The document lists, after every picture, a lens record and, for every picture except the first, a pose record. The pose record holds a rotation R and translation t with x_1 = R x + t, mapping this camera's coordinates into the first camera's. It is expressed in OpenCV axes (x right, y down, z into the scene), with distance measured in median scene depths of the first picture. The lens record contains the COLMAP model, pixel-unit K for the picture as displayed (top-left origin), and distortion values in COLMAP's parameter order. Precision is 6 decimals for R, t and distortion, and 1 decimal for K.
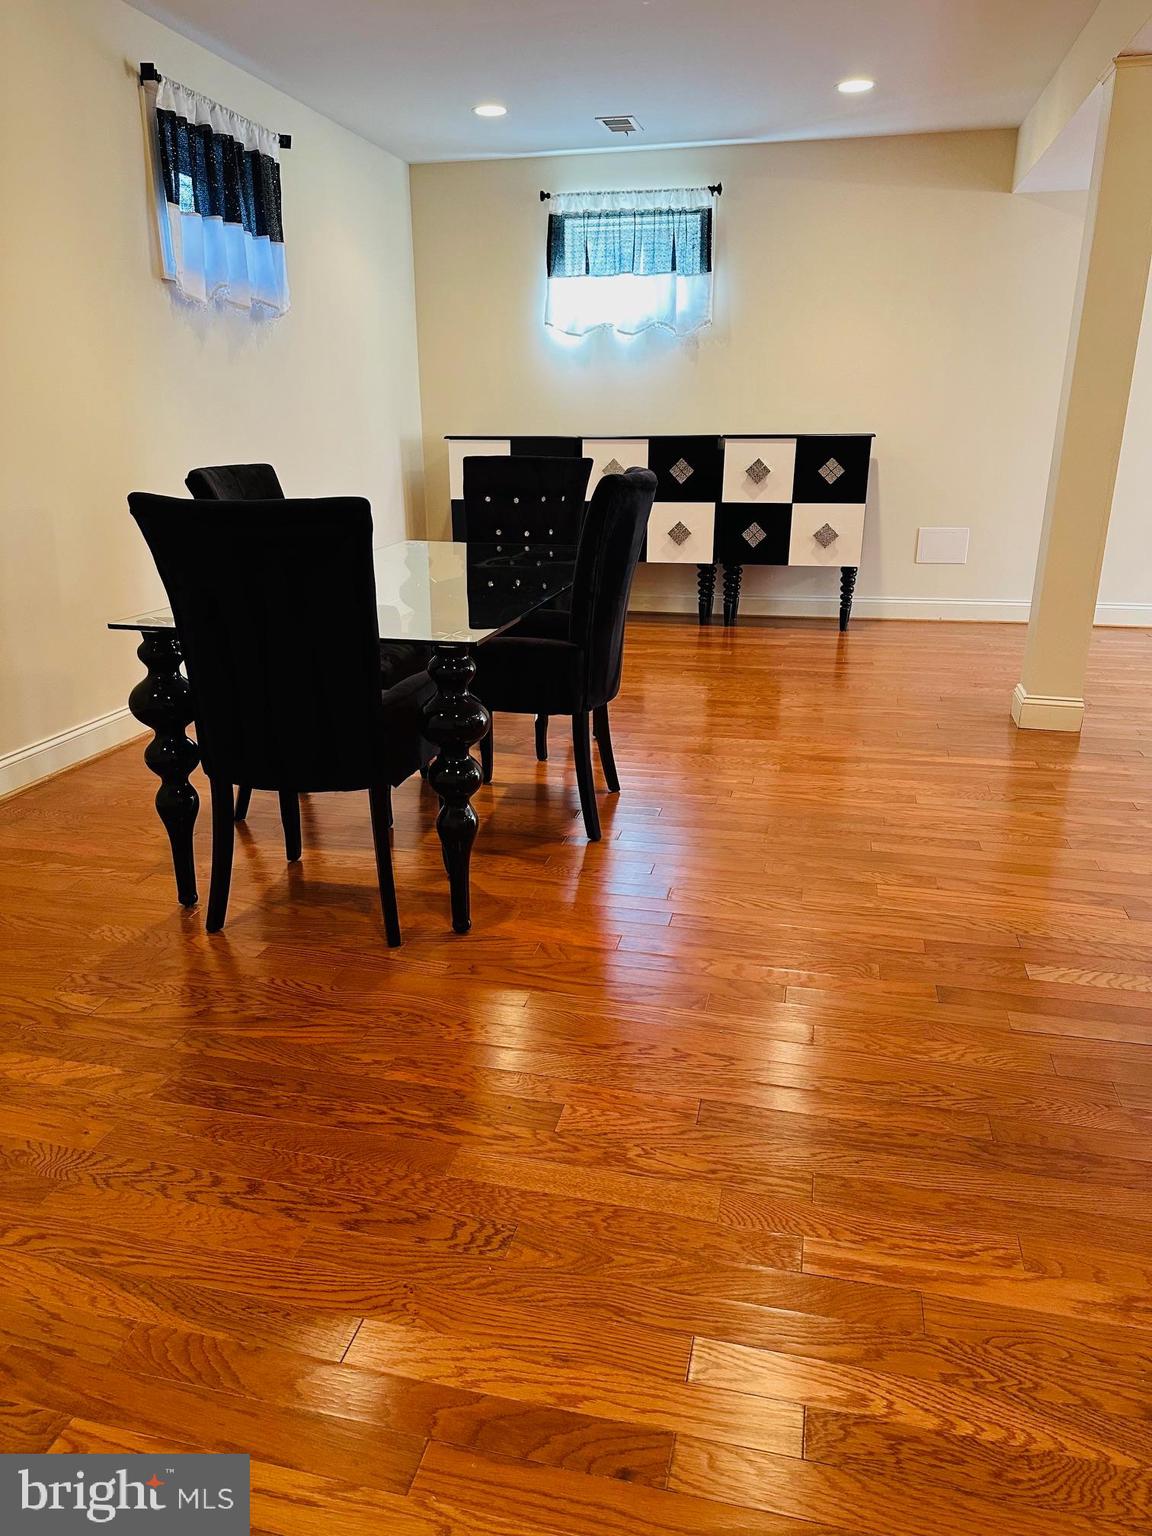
lens RADIAL K [[1093.8, 0, 577.8], [0, 1093.8, 801.2], [0, 0, 1]] dist [0.004001, -0.003077]
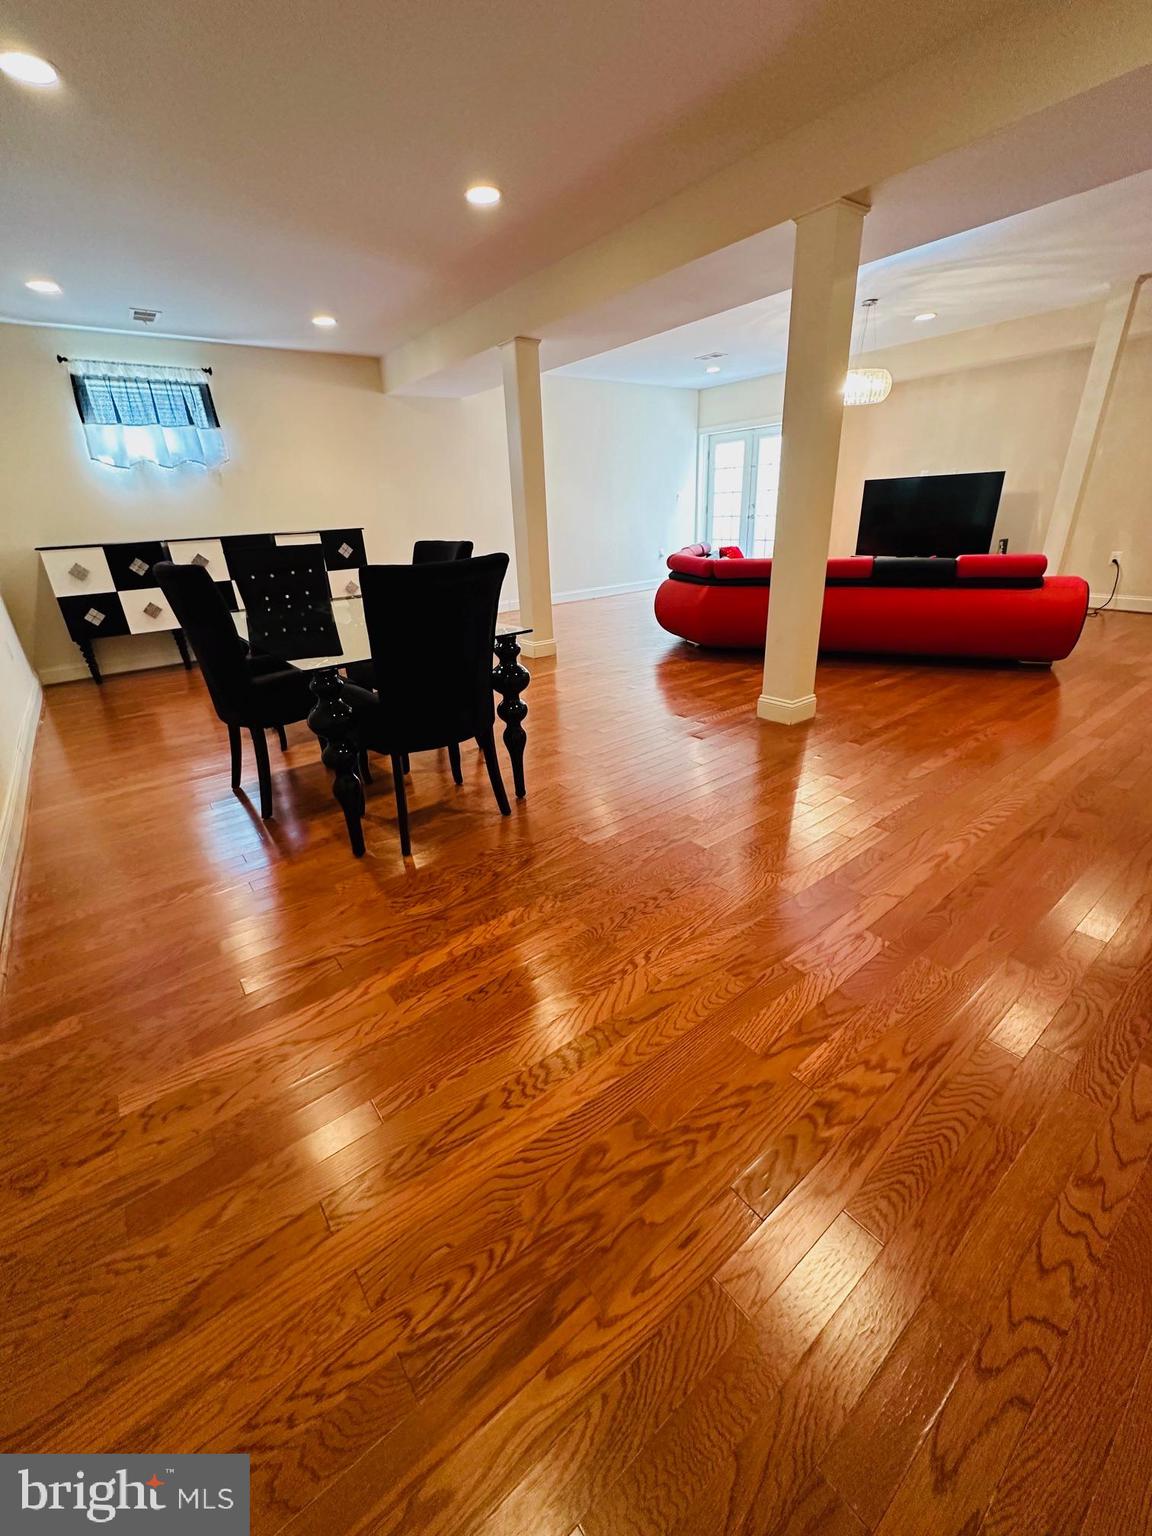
lens RADIAL K [[615.4, 0, 580.4], [0, 615.4, 774.2], [0, 0, 1]] dist [-0.000752, -0.000195]
pose [[0.622475, -0.335710, 0.706982, -0.334283], [0.300710, 0.936581, 0.179970, -0.030724], [-0.722563, 0.100570, 0.683950, 0.094138]]
